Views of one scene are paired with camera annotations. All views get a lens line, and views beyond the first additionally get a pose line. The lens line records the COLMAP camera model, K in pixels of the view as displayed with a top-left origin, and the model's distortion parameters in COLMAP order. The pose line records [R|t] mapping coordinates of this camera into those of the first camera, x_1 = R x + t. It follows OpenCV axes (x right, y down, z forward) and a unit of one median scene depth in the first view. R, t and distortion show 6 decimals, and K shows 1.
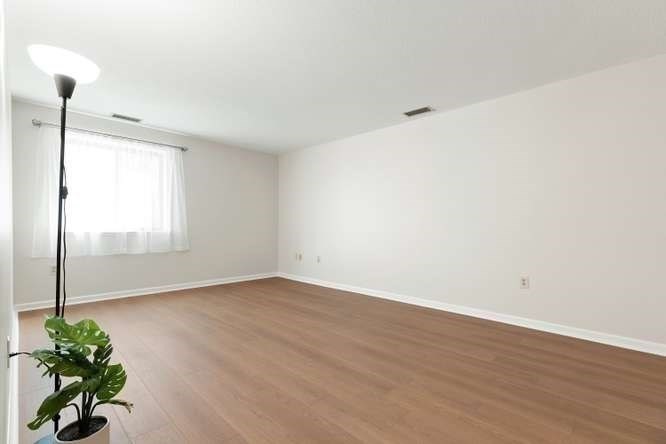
lens RADIAL K [[302.4, 0, 330.2], [0, 302.4, 229.2], [0, 0, 1]] dist [0.002148, 0.000208]
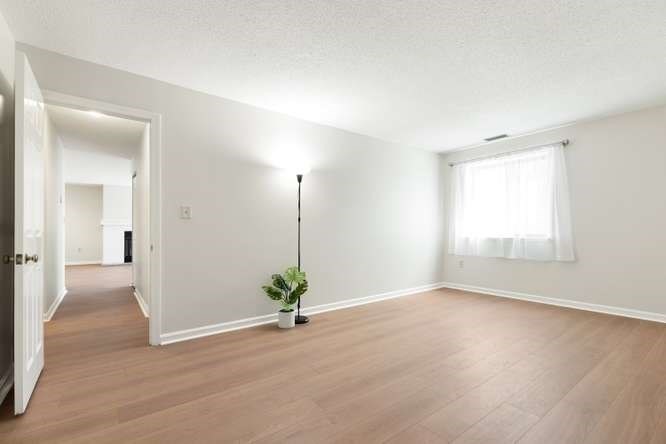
lens RADIAL K [[302.4, 0, 330.2], [0, 302.4, 229.2], [0, 0, 1]] dist [0.002148, 0.000208]
pose [[-0.148673, -0.009833, -0.988838, 0.517181], [-0.009339, 0.999920, -0.008539, -0.006867], [0.988842, 0.007965, -0.148753, 0.527956]]
